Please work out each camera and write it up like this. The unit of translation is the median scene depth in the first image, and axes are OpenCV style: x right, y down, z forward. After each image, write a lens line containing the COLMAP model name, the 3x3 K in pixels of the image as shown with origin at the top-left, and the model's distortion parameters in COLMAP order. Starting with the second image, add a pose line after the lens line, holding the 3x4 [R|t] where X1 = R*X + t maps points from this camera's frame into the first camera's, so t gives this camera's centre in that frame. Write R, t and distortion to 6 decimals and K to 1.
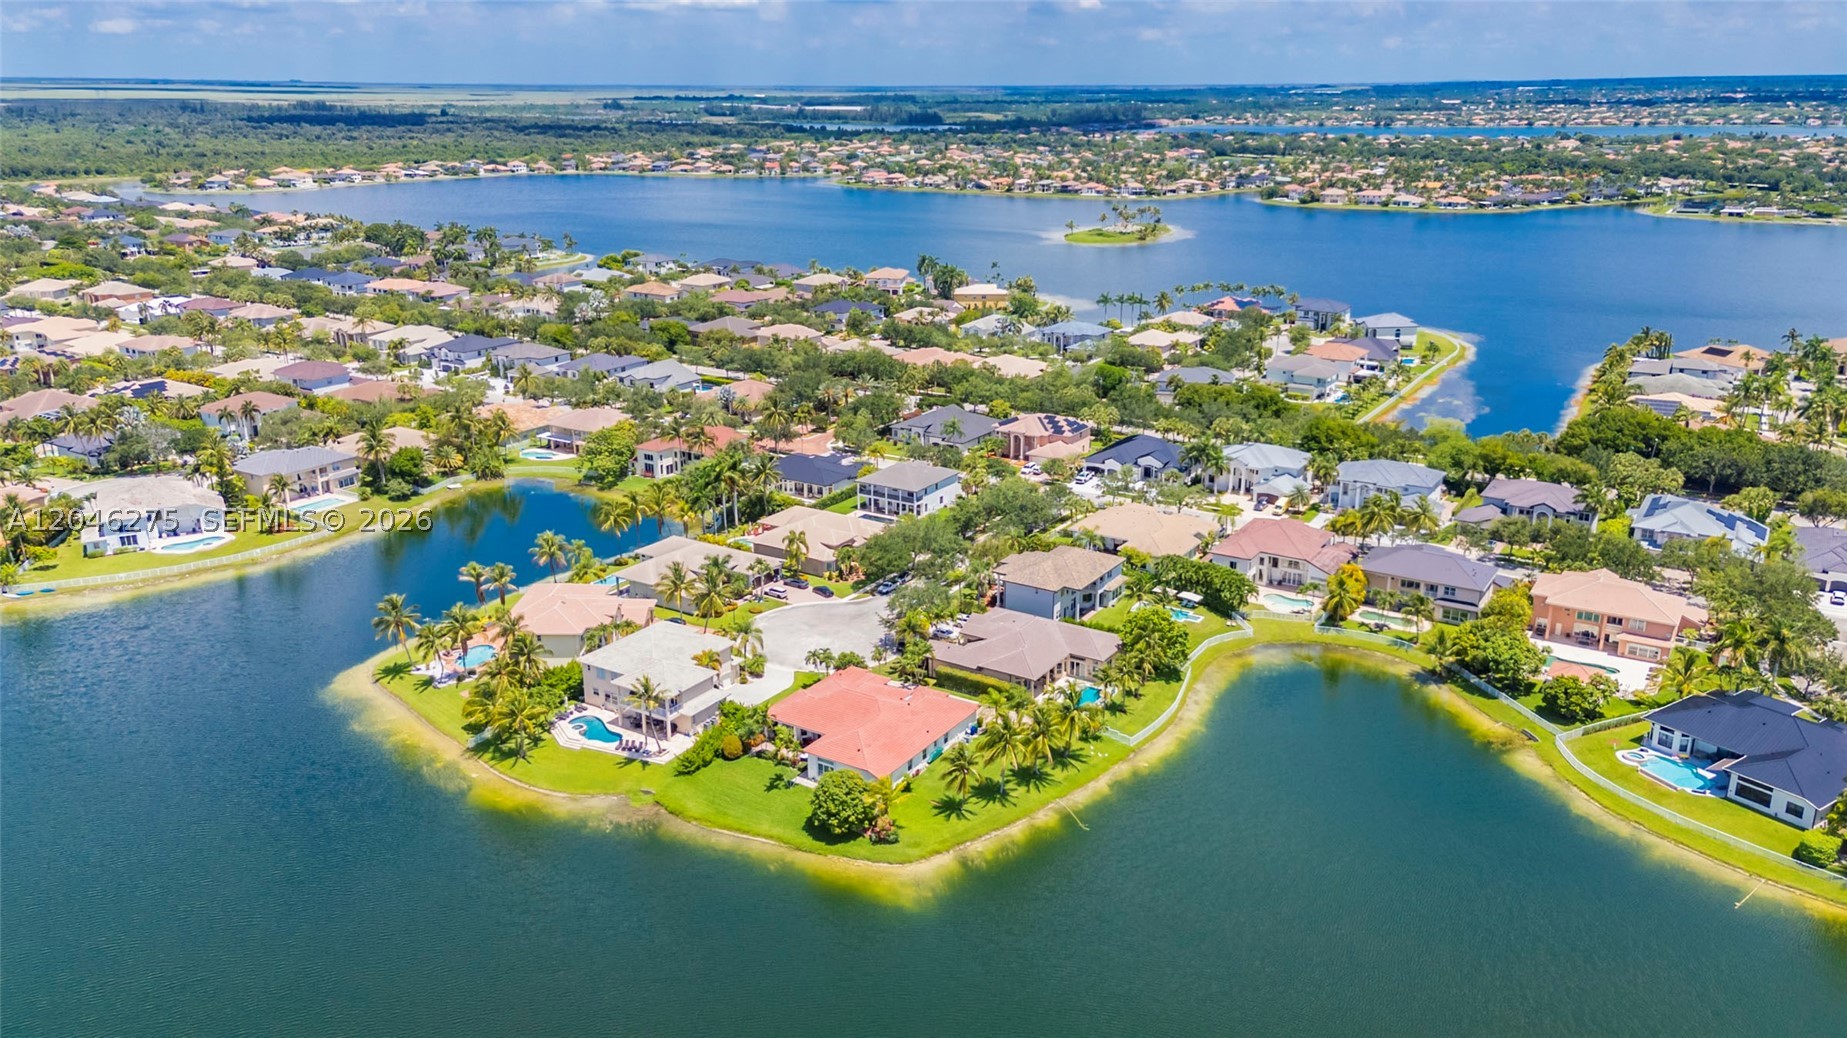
lens RADIAL K [[1354.3, 0, 923.5], [0, 1354.3, 519.0], [0, 0, 1]] dist [0.055675, 0.005681]
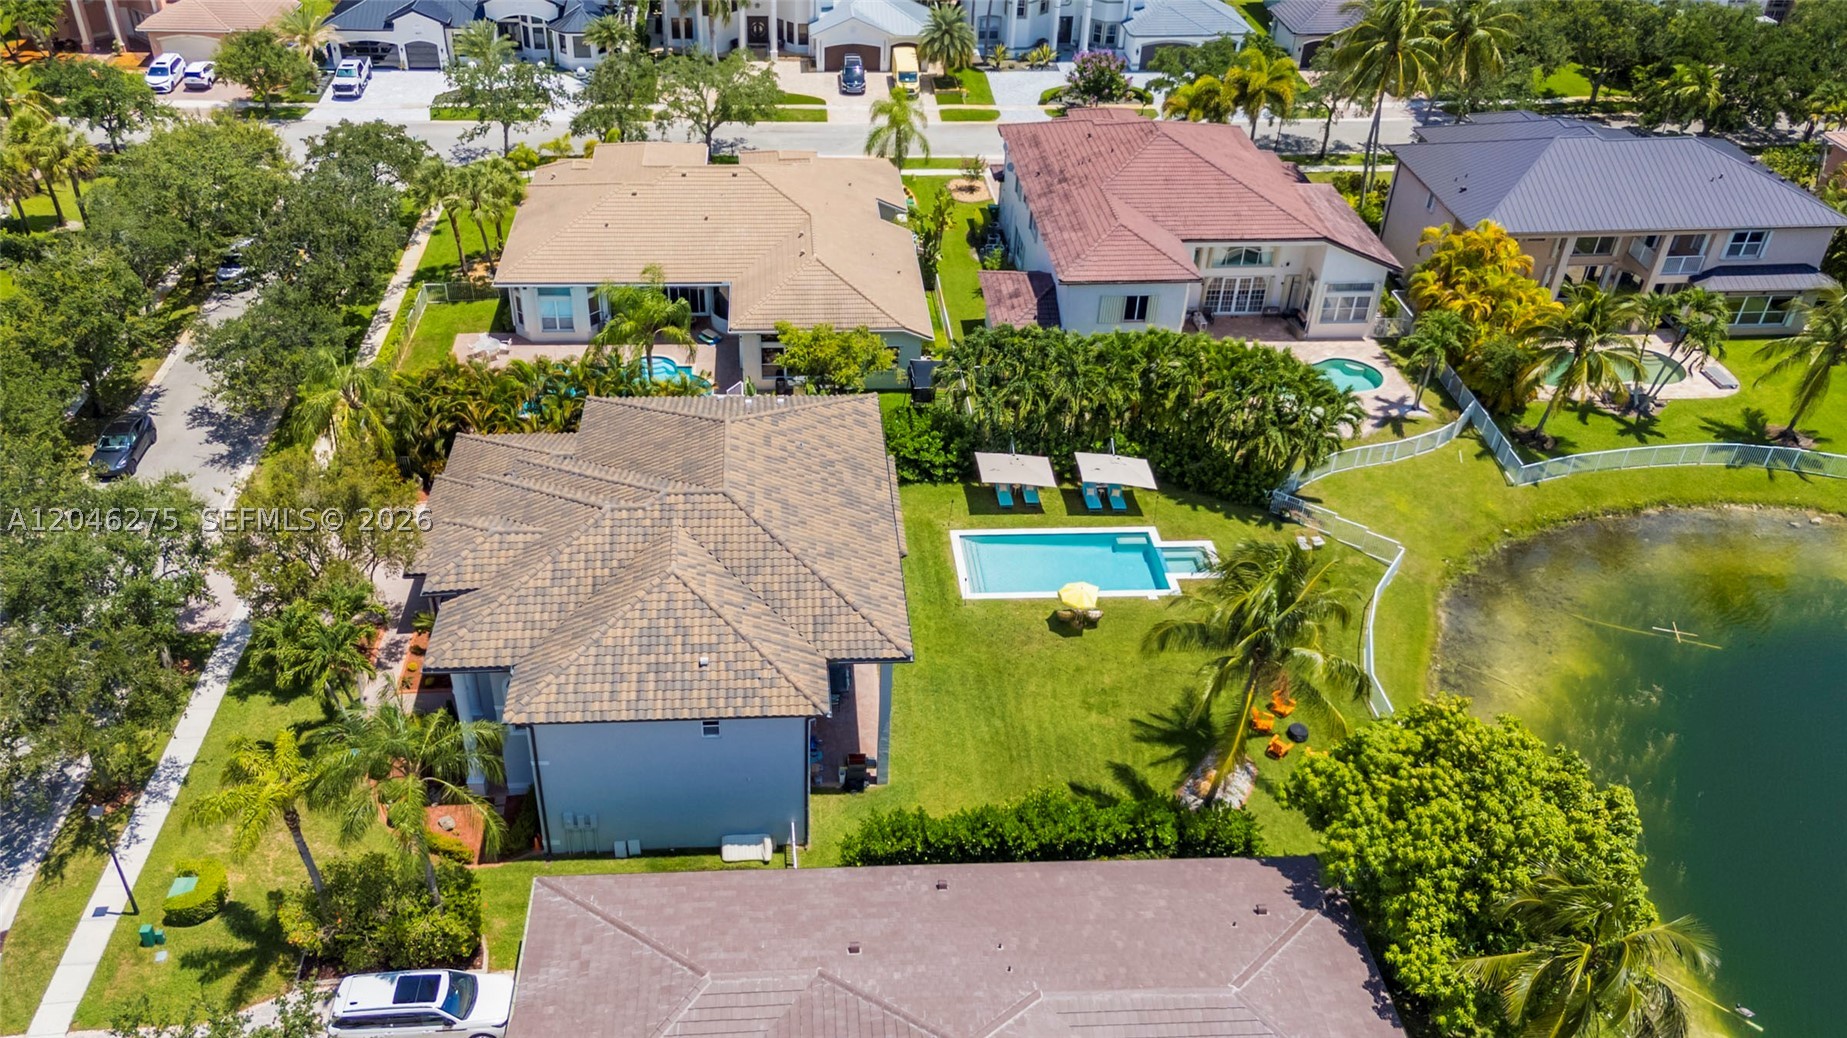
lens RADIAL K [[1393.9, 0, 841.4], [0, 1393.9, 520.3], [0, 0, 1]] dist [0.067299, 0.003742]
pose [[0.817271, -0.323078, 0.477168, 0.005411], [0.161660, 0.923343, 0.348288, -0.019444], [-0.553114, -0.207507, 0.806850, 0.368797]]
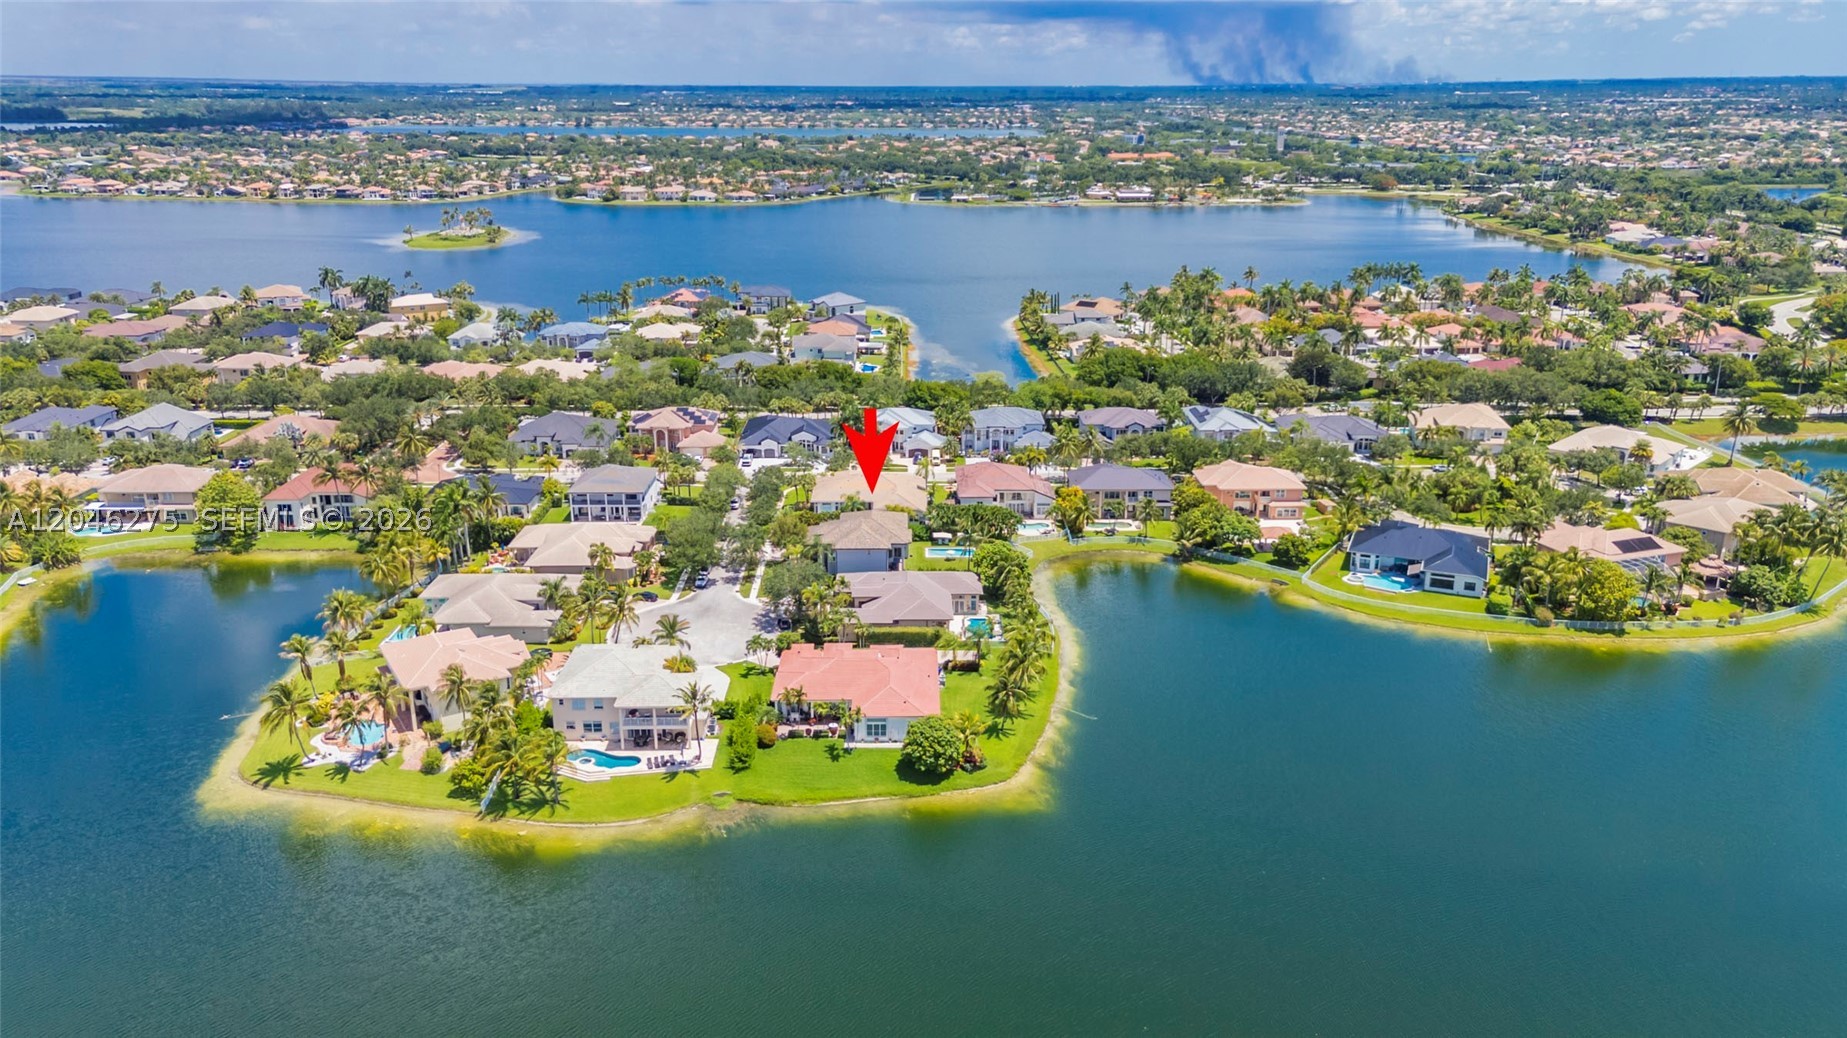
lens RADIAL K [[1354.3, 0, 923.5], [0, 1354.3, 519.0], [0, 0, 1]] dist [0.055675, 0.005681]
pose [[0.838197, -0.163632, 0.520241, -0.195609], [0.163736, 0.985425, 0.046140, -0.007095], [-0.520209, 0.046508, 0.852772, 0.021465]]
